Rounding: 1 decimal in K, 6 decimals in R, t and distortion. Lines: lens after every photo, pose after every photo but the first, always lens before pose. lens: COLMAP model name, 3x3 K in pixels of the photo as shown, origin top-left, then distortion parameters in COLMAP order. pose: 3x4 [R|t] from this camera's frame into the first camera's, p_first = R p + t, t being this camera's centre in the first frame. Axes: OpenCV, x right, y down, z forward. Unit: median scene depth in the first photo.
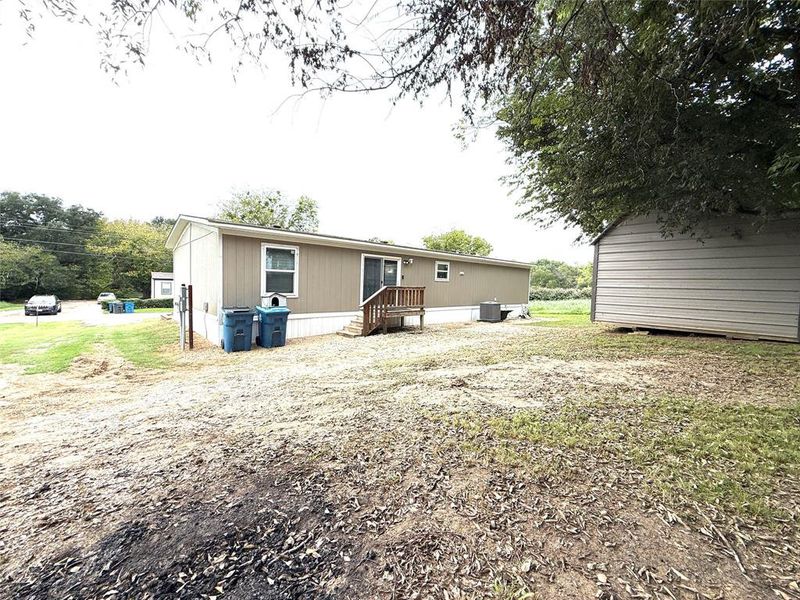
lens RADIAL K [[320.1, 0, 398.1], [0, 320.1, 299.4], [0, 0, 1]] dist [0.000924, 0.001139]
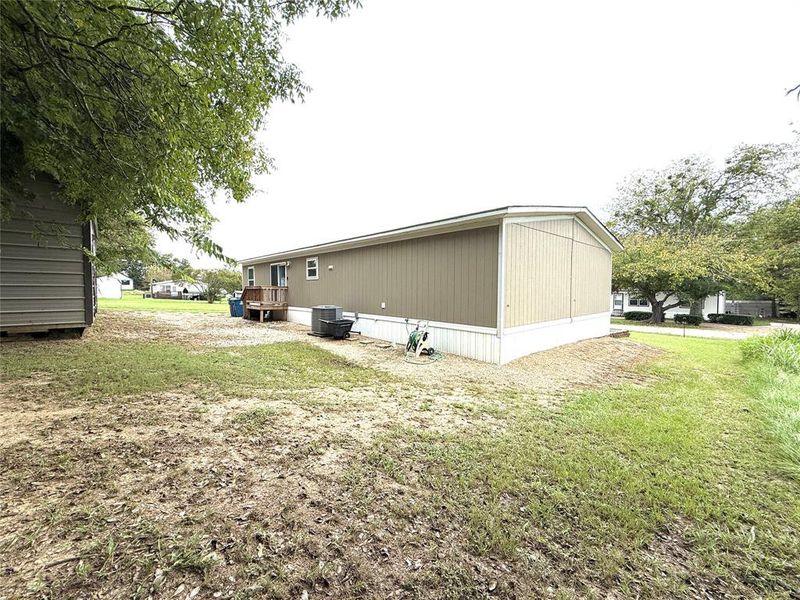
lens RADIAL K [[320.1, 0, 398.0], [0, 320.1, 301.4], [0, 0, 1]] dist [0.000924, 0.001139]
pose [[0.030894, 0.006900, -0.999499, 1.034587], [-0.047103, 0.998875, 0.005440, -0.011785], [0.998412, 0.046912, 0.031184, 1.205855]]
